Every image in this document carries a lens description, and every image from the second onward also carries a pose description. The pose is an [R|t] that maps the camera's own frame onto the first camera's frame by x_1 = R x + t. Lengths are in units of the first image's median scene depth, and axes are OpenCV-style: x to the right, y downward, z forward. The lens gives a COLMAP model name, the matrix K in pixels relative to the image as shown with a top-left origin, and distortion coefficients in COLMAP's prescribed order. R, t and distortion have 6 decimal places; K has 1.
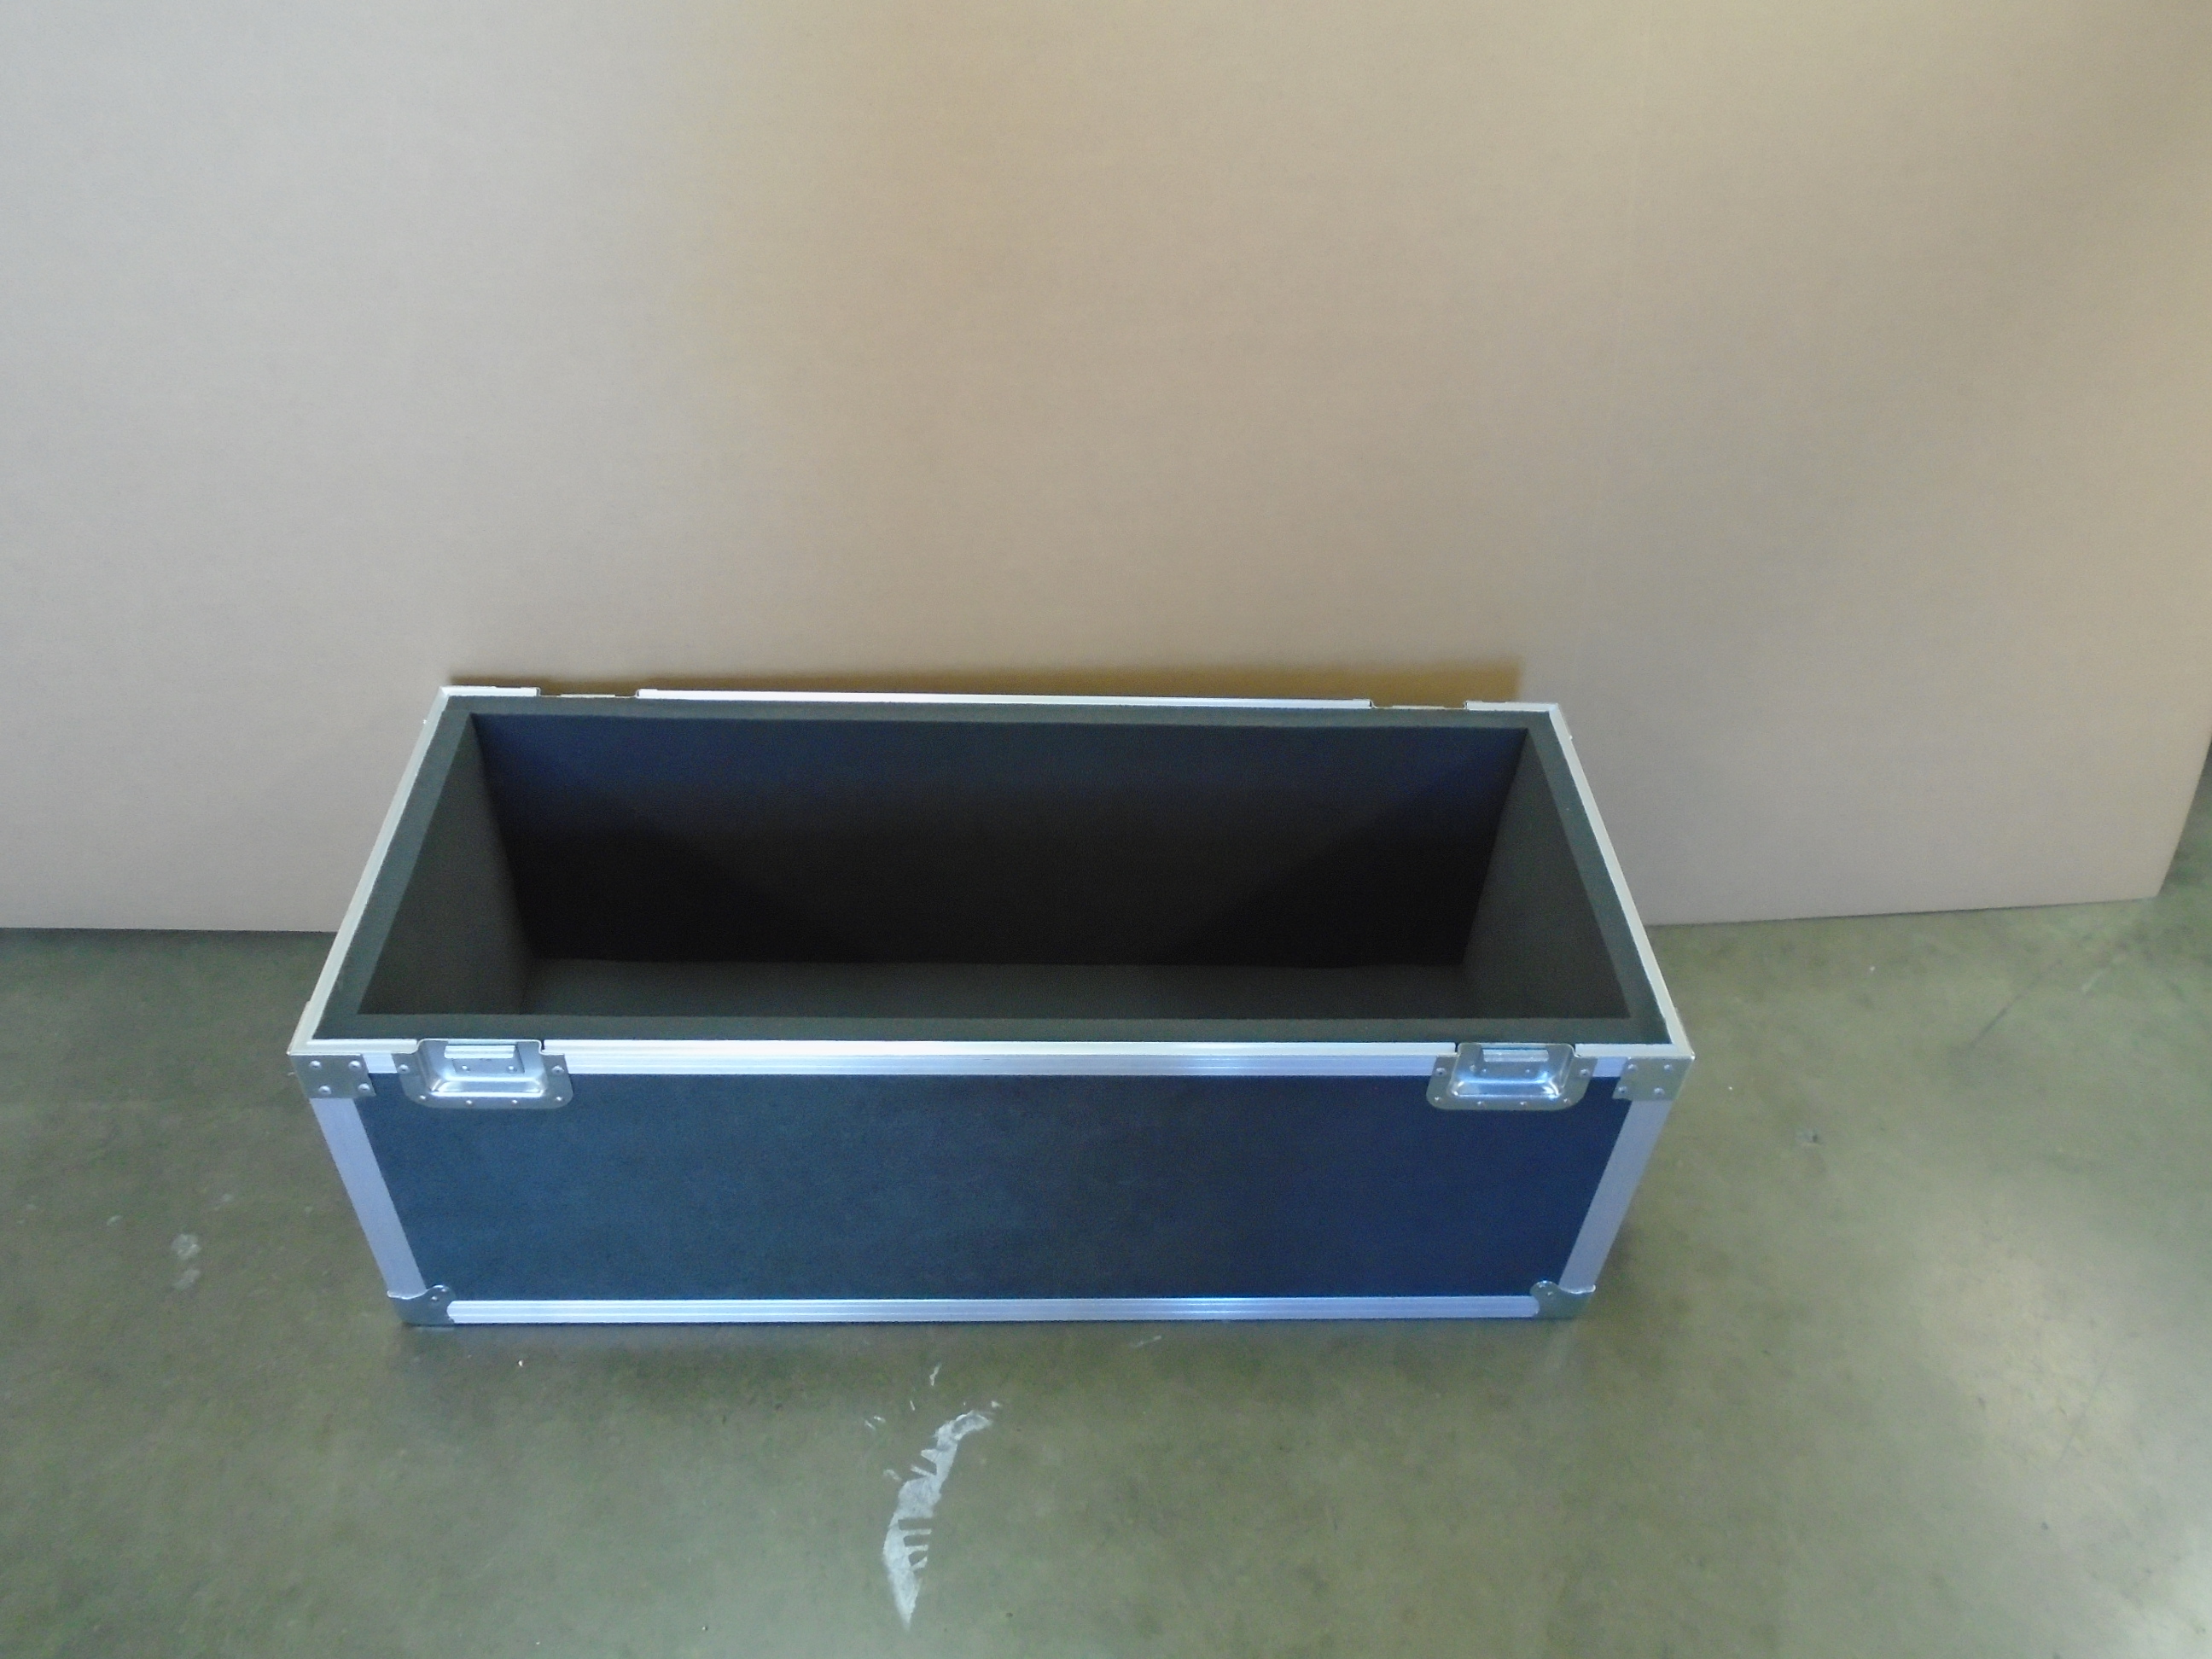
lens RADIAL K [[1716.4, 0, 1106.0], [0, 1716.4, 829.5], [0, 0, 1]] dist [-0.001584, -0.003282]
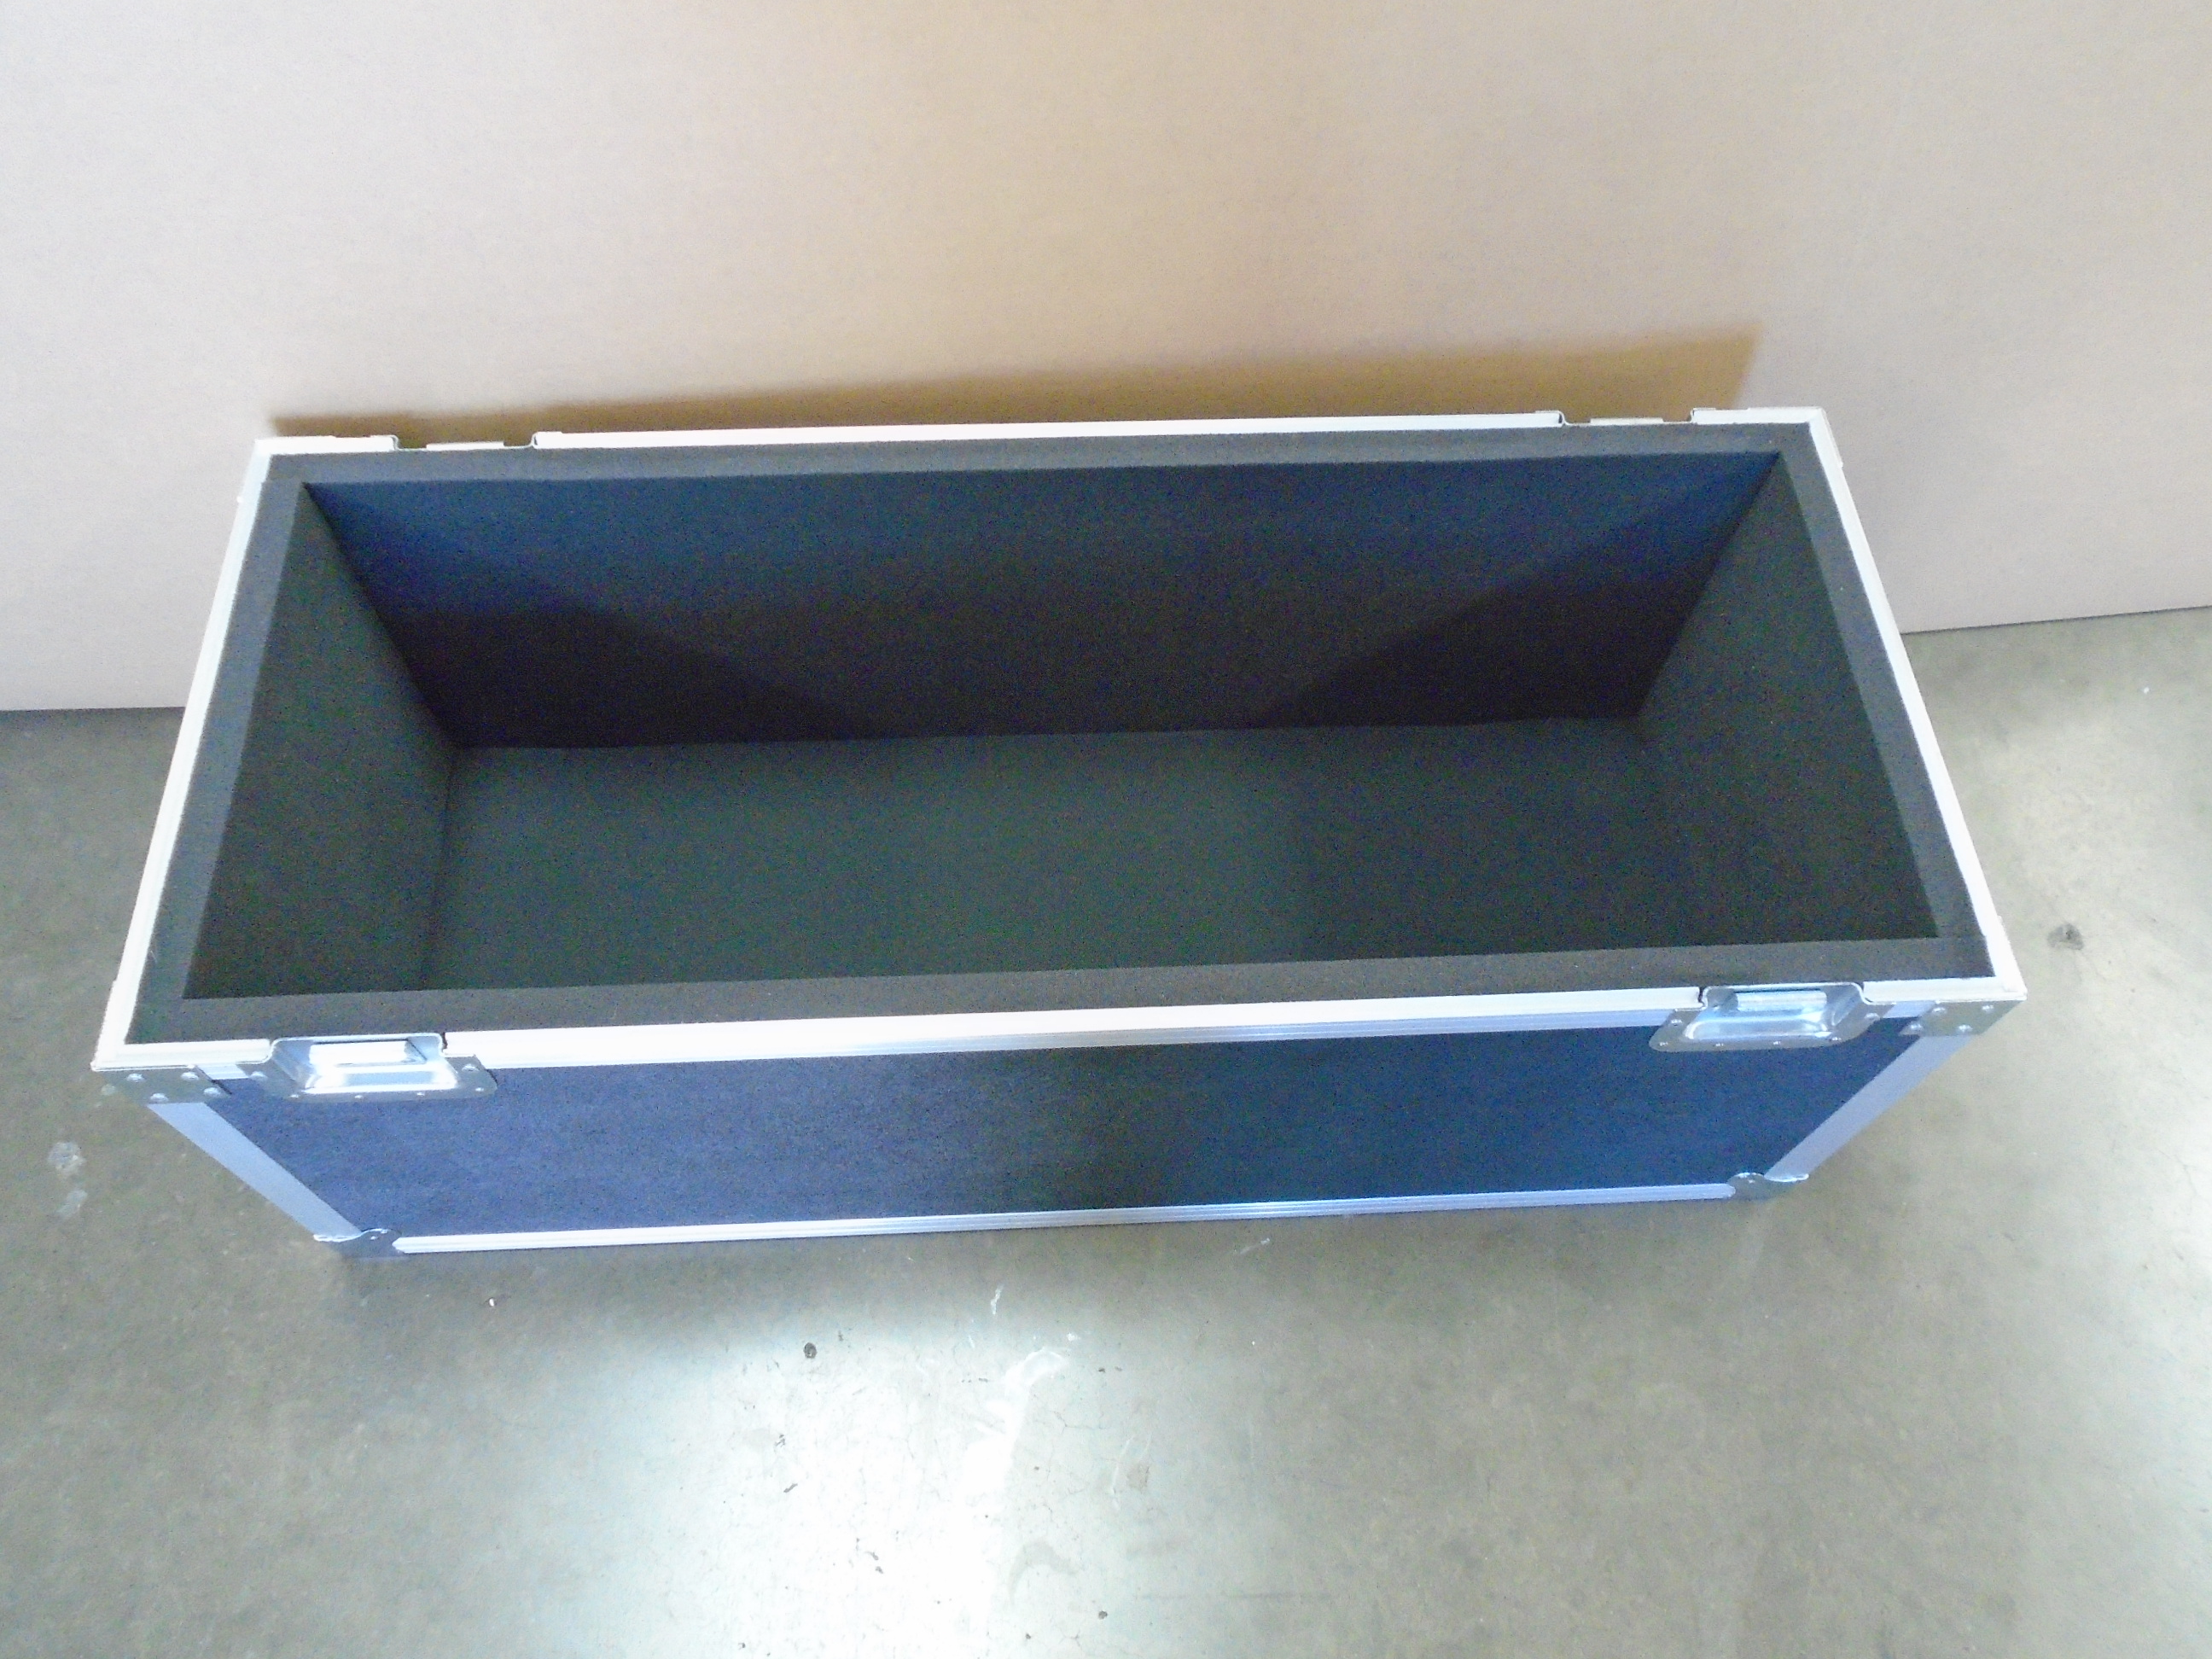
lens RADIAL K [[1716.4, 0, 1106.0], [0, 1716.4, 829.5], [0, 0, 1]] dist [-0.001584, -0.003282]
pose [[0.999695, -0.021547, -0.012107, -0.033671], [0.024258, 0.949241, 0.313613, -0.156412], [0.004735, -0.313811, 0.949474, 0.299613]]
